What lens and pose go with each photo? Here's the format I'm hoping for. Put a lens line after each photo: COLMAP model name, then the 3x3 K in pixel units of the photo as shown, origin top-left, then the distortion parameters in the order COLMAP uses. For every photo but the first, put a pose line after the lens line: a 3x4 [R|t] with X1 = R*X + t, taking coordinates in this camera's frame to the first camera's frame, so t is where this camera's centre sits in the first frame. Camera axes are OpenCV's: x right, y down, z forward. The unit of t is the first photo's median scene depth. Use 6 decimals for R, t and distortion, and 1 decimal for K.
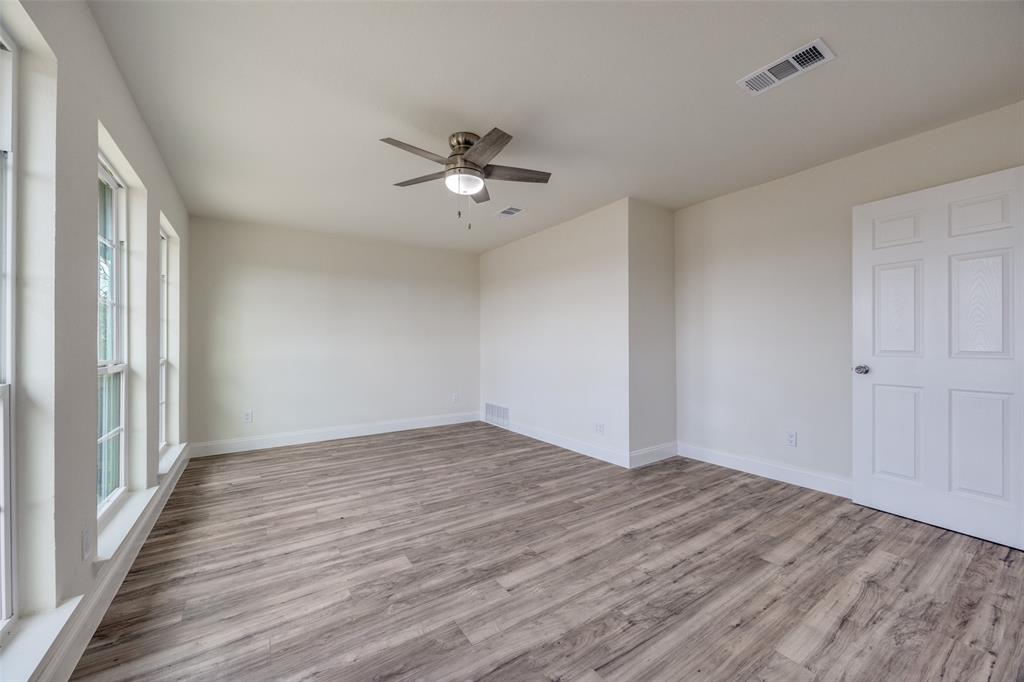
lens RADIAL K [[392.9, 0, 516.2], [0, 392.9, 338.4], [0, 0, 1]] dist [-0.003791, -0.000183]
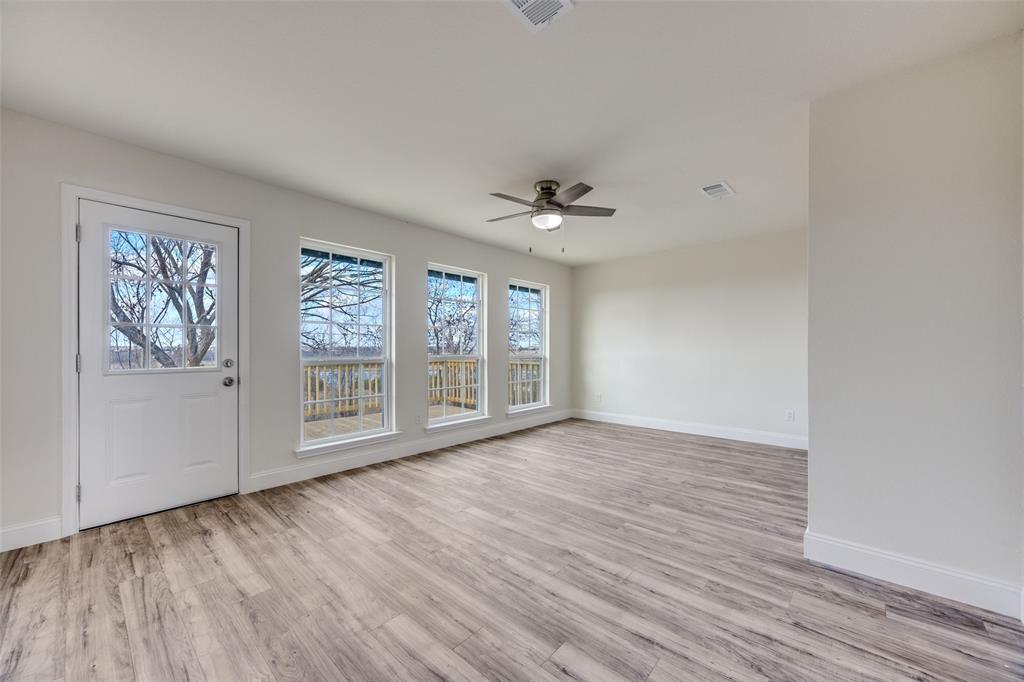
lens RADIAL K [[392.9, 0, 517.4], [0, 392.9, 351.1], [0, 0, 1]] dist [-0.003791, -0.000183]
pose [[0.243016, 0.014168, -0.969919, 1.088707], [0.011640, 0.999779, 0.017521, 0.001939], [0.969953, -0.015548, 0.242797, 0.622320]]
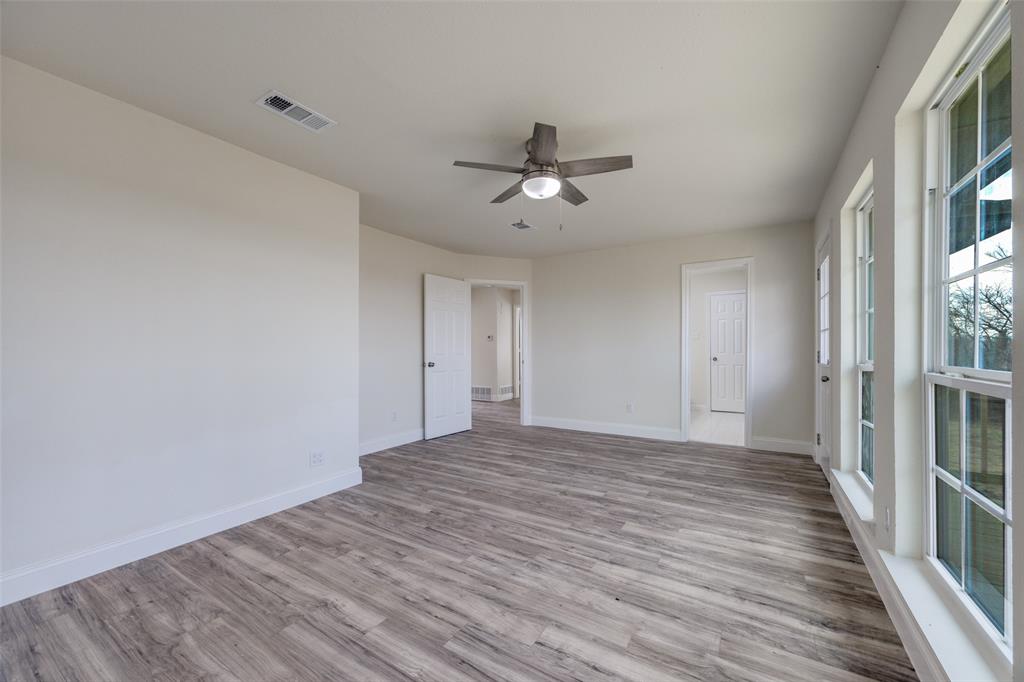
lens RADIAL K [[392.9, 0, 518.9], [0, 392.9, 346.3], [0, 0, 1]] dist [-0.003791, -0.000183]
pose [[-0.413160, 0.017265, 0.910495, -1.046645], [-0.002859, 0.999791, -0.020256, 0.031575], [-0.910654, -0.010972, -0.413024, 1.504711]]
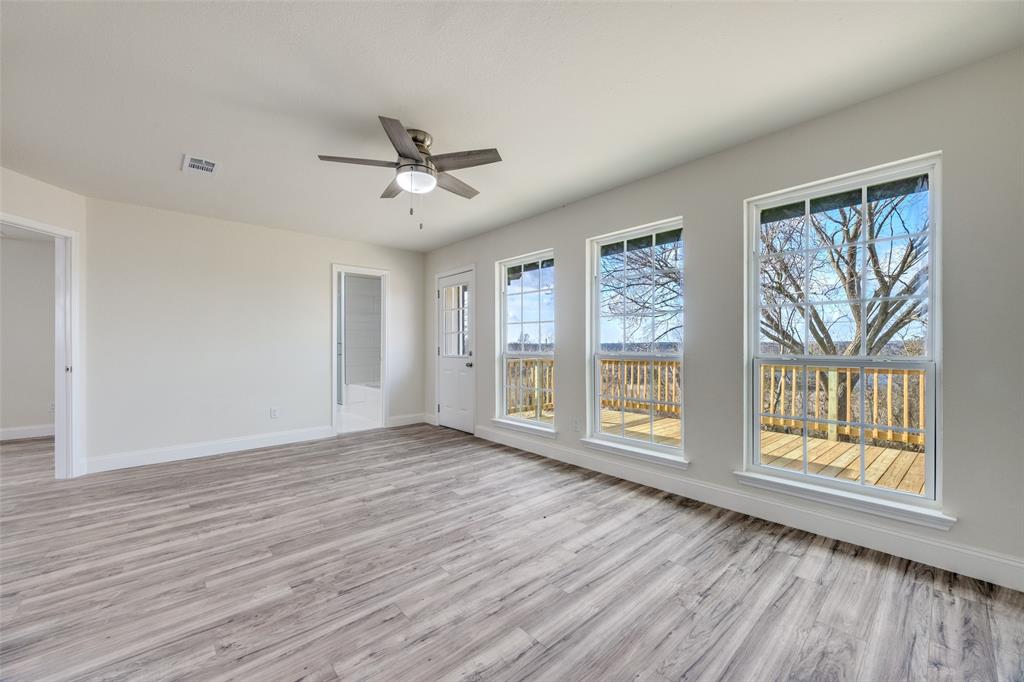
lens RADIAL K [[392.9, 0, 511.7], [0, 392.9, 344.3], [0, 0, 1]] dist [-0.003791, -0.000183]
pose [[-0.991088, 0.012989, -0.132577, -0.244970], [0.014804, 0.999810, -0.012715, 0.031986], [0.132387, -0.014565, -0.991091, 2.064906]]
